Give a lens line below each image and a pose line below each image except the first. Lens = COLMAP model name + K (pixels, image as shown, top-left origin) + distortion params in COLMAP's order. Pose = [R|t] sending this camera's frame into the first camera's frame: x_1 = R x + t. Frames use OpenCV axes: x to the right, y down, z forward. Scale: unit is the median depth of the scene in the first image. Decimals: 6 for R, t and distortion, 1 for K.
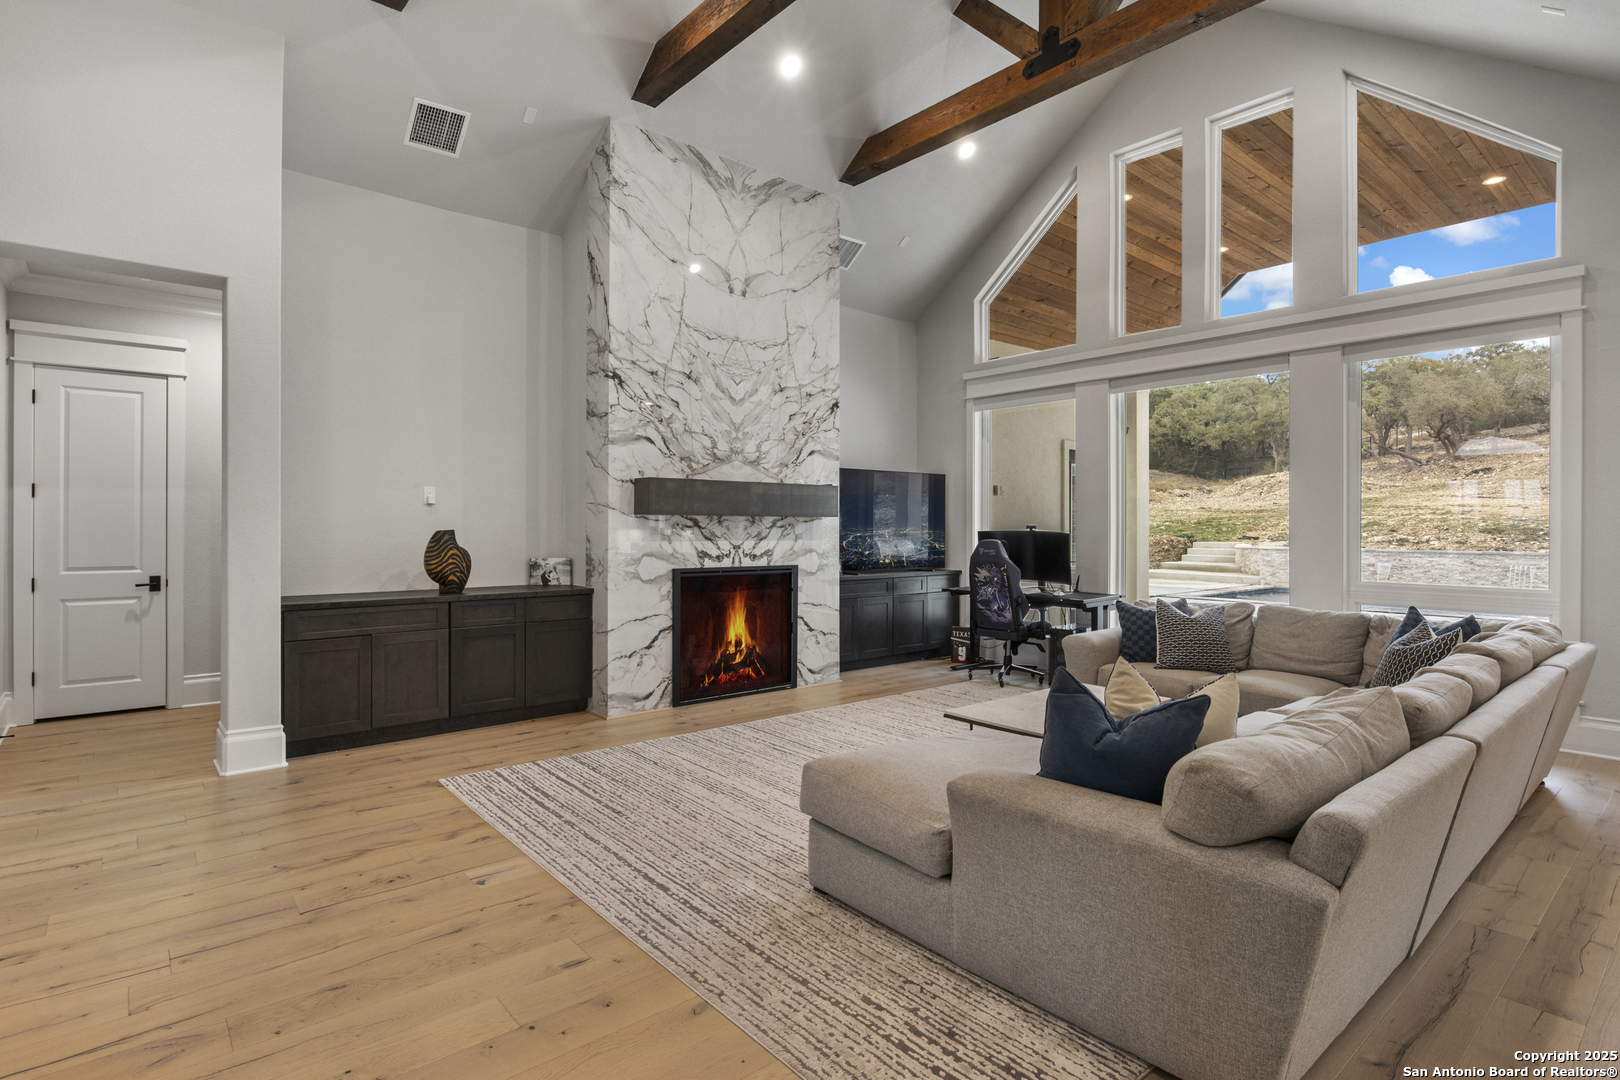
lens RADIAL K [[813.7, 0, 813.8], [0, 813.7, 532.4], [0, 0, 1]] dist [-0.013164, -0.000700]
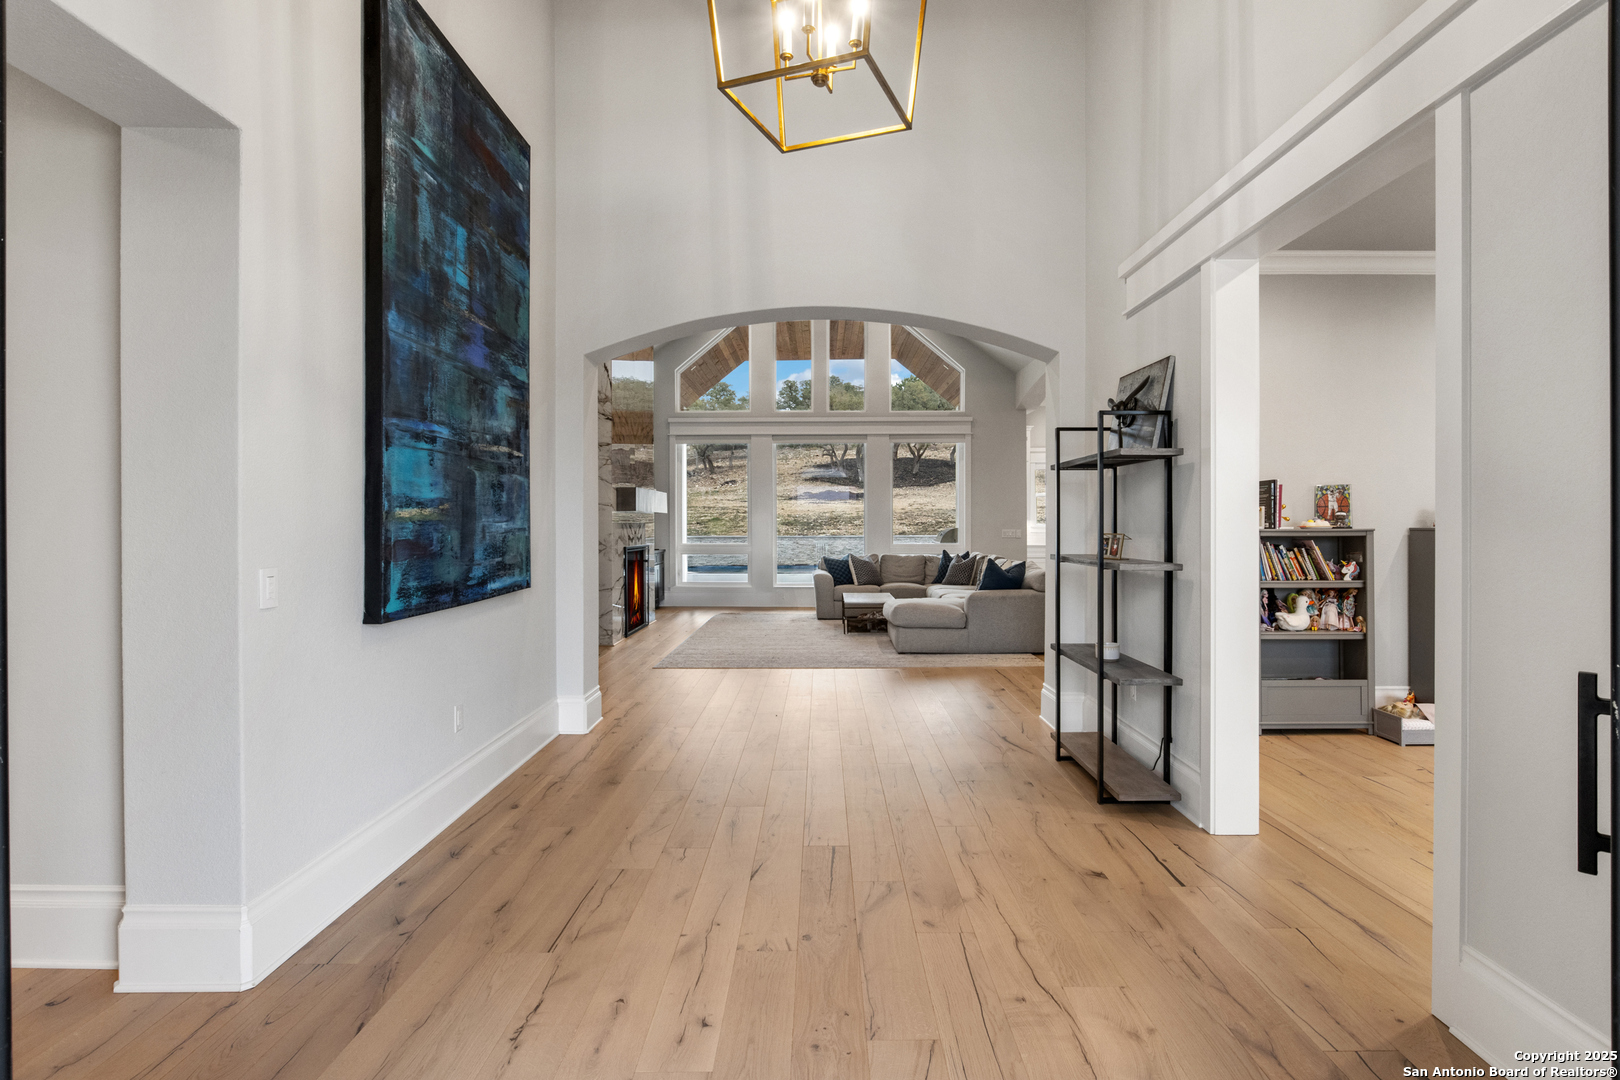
lens RADIAL K [[813.7, 0, 810.5], [0, 813.7, 532.9], [0, 0, 1]] dist [-0.013164, -0.000700]
pose [[0.659931, -0.013827, 0.751199, -1.068940], [0.009294, 0.999904, 0.010241, 0.006547], [-0.751268, 0.000223, 0.659997, -0.266439]]
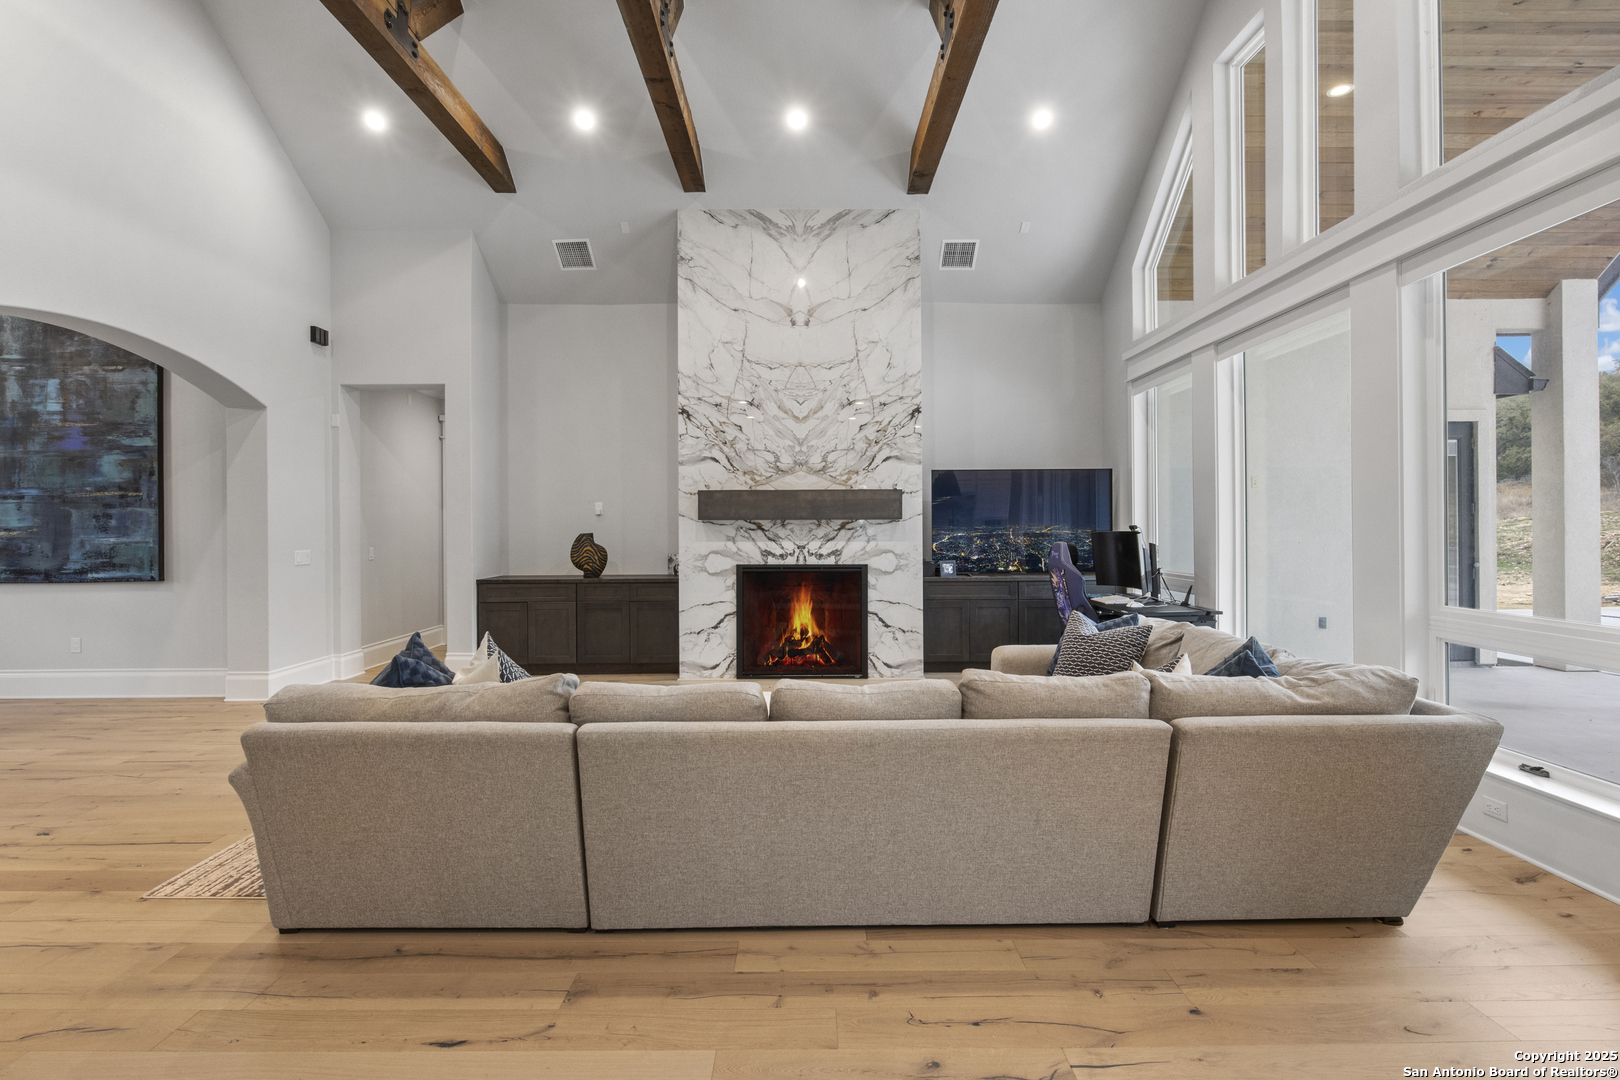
lens RADIAL K [[813.7, 0, 815.5], [0, 813.7, 535.0], [0, 0, 1]] dist [-0.013164, -0.000700]
pose [[0.763187, -0.001829, -0.646175, 0.683113], [0.003004, 0.999995, 0.000718, 0.000424], [0.646170, -0.002490, 0.763189, 0.148989]]
